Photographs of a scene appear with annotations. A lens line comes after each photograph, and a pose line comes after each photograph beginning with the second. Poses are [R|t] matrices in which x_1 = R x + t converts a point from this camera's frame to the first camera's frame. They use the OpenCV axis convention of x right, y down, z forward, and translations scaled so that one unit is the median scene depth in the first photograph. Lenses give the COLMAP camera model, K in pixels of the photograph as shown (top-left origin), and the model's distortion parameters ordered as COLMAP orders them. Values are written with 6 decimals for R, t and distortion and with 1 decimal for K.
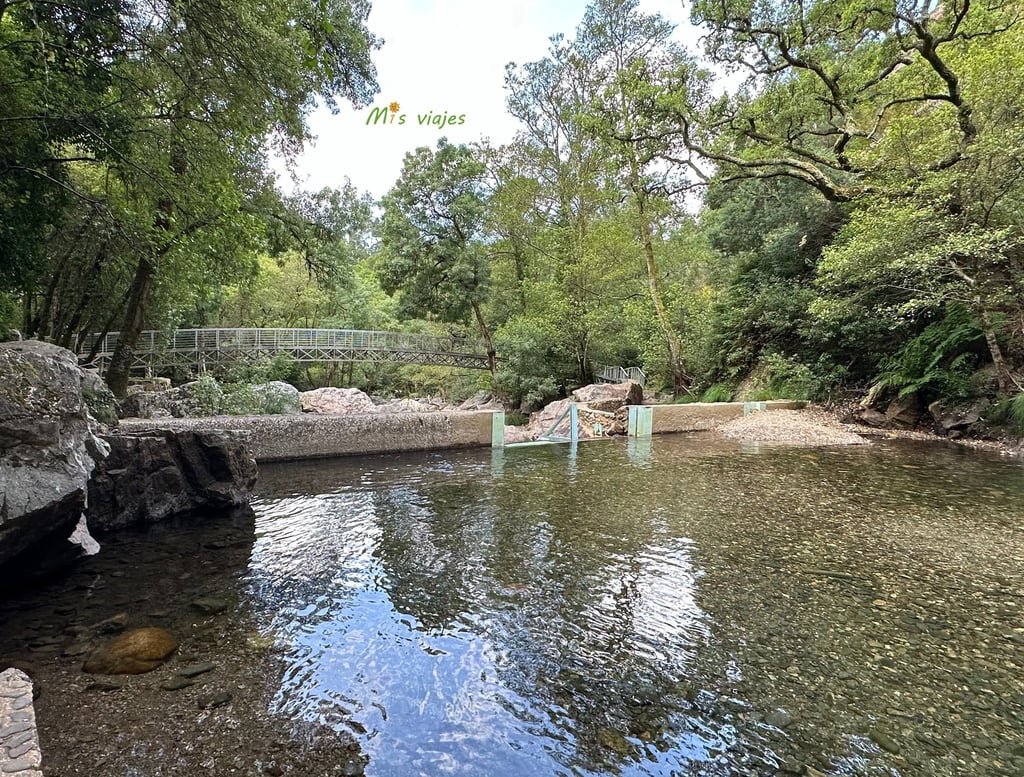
lens RADIAL K [[588.3, 0, 512.0], [0, 588.3, 388.5], [0, 0, 1]] dist [0.000314, 0.000635]
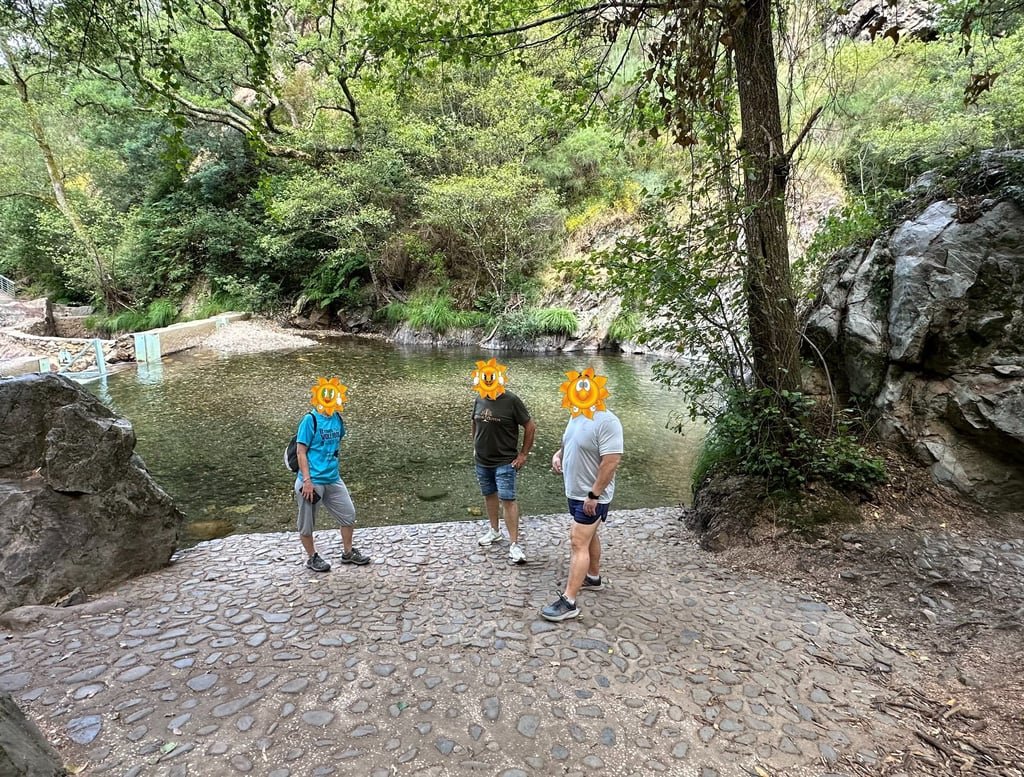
lens RADIAL K [[961.2, 0, 517.9], [0, 961.2, 400.2], [0, 0, 1]] dist [0.218039, -0.461461]
pose [[0.472280, -0.187773, 0.861216, -1.133658], [0.011074, 0.978233, 0.207214, -0.236119], [-0.881379, -0.088326, 0.464079, -0.514973]]
